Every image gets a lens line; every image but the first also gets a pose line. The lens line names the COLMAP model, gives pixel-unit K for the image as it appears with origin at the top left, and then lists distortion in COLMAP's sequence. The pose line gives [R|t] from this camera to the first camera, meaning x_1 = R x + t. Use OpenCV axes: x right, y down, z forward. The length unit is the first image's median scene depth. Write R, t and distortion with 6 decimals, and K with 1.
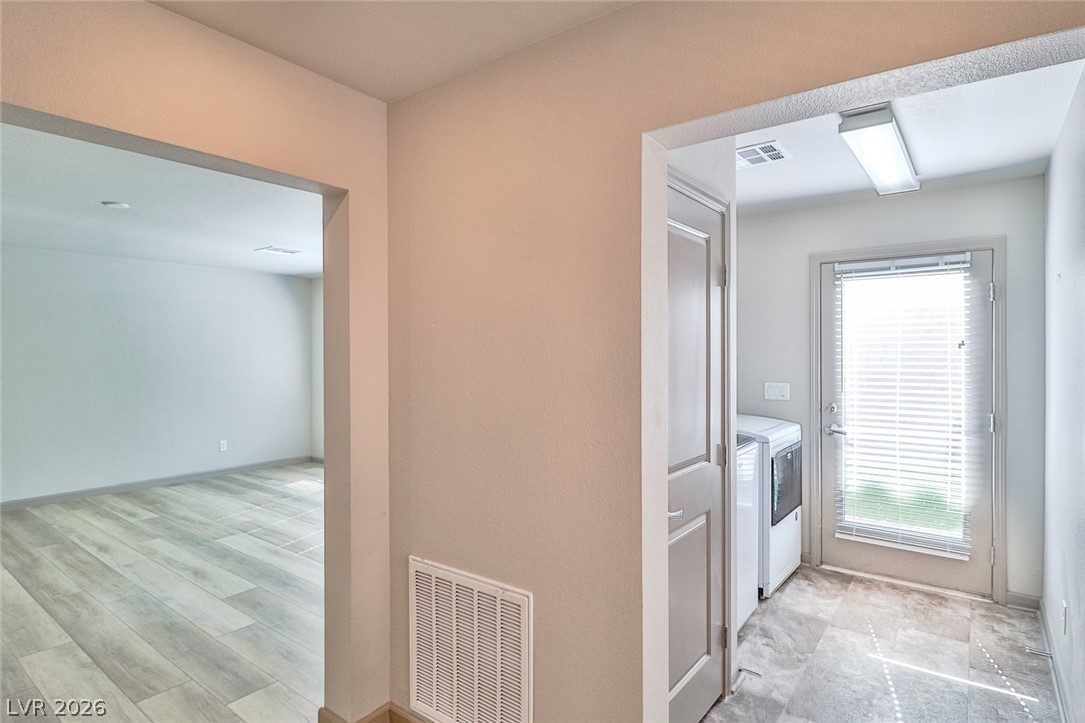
lens RADIAL K [[579.7, 0, 538.1], [0, 579.7, 349.0], [0, 0, 1]] dist [0.002112, -0.006945]
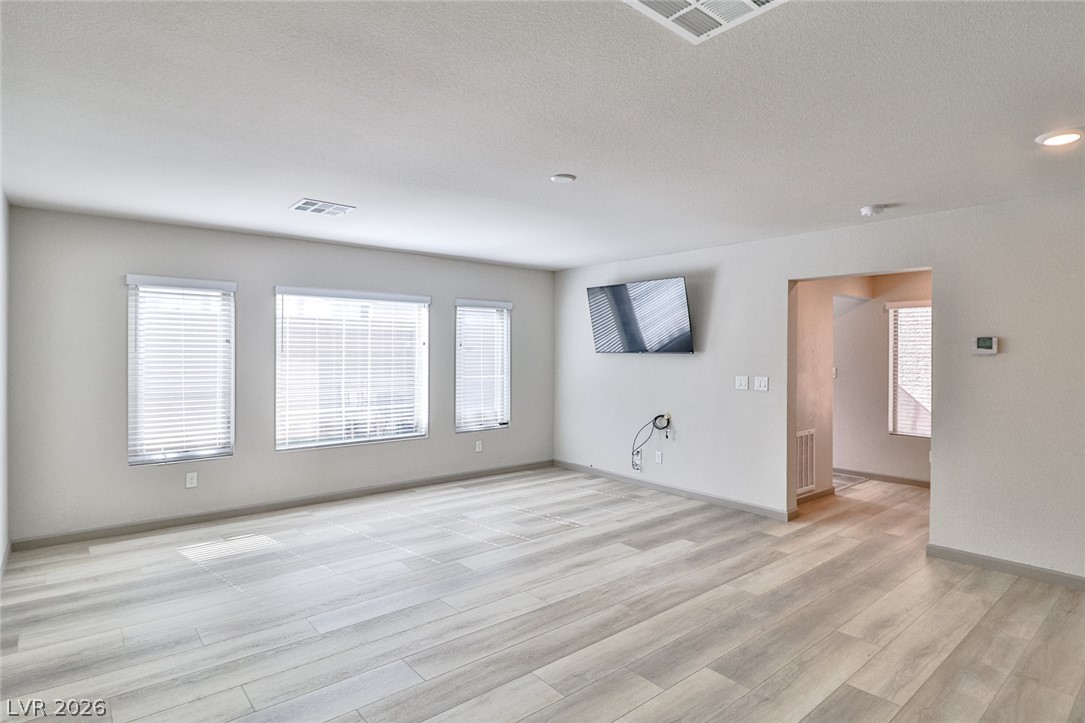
lens RADIAL K [[560.0, 0, 521.5], [0, 560.0, 353.0], [0, 0, 1]] dist [-0.000642, -0.000051]
pose [[0.235248, 0.003516, 0.971929, -1.423979], [-0.007433, 0.999971, -0.001819, 0.014796], [-0.971907, -0.006796, 0.235268, 0.789541]]
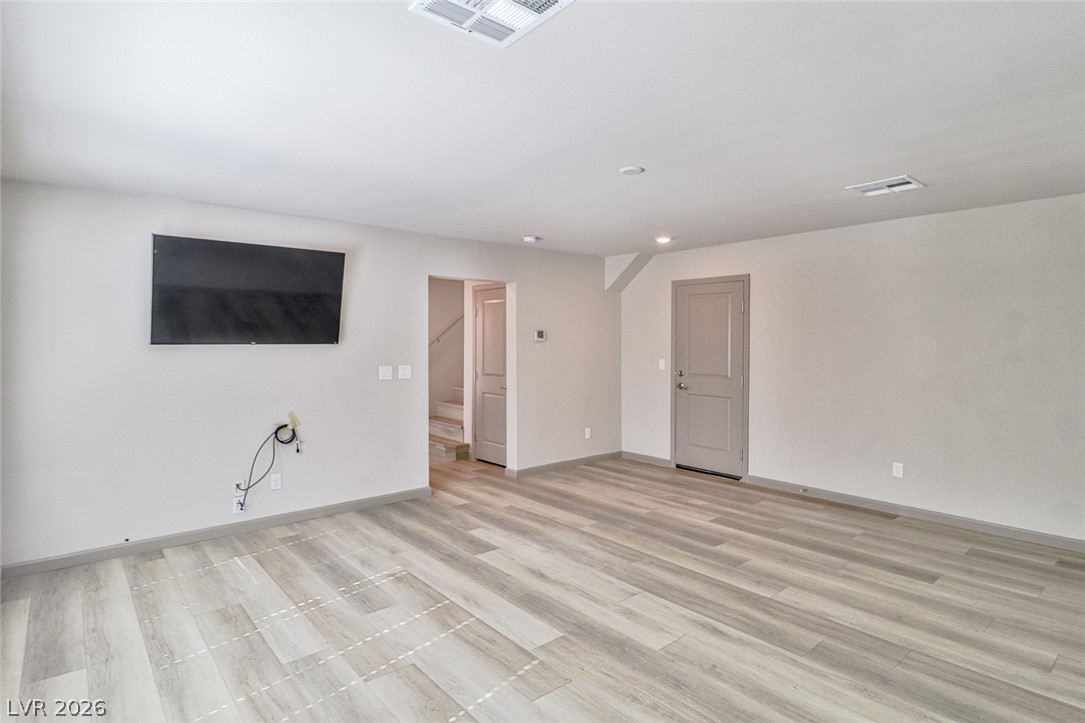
lens RADIAL K [[579.7, 0, 538.1], [0, 579.7, 349.0], [0, 0, 1]] dist [0.002112, -0.006945]
pose [[-0.976174, 0.003771, 0.216955, -0.713814], [0.006939, 0.999880, 0.013843, 0.007718], [-0.216877, 0.015019, -0.976084, 1.729769]]
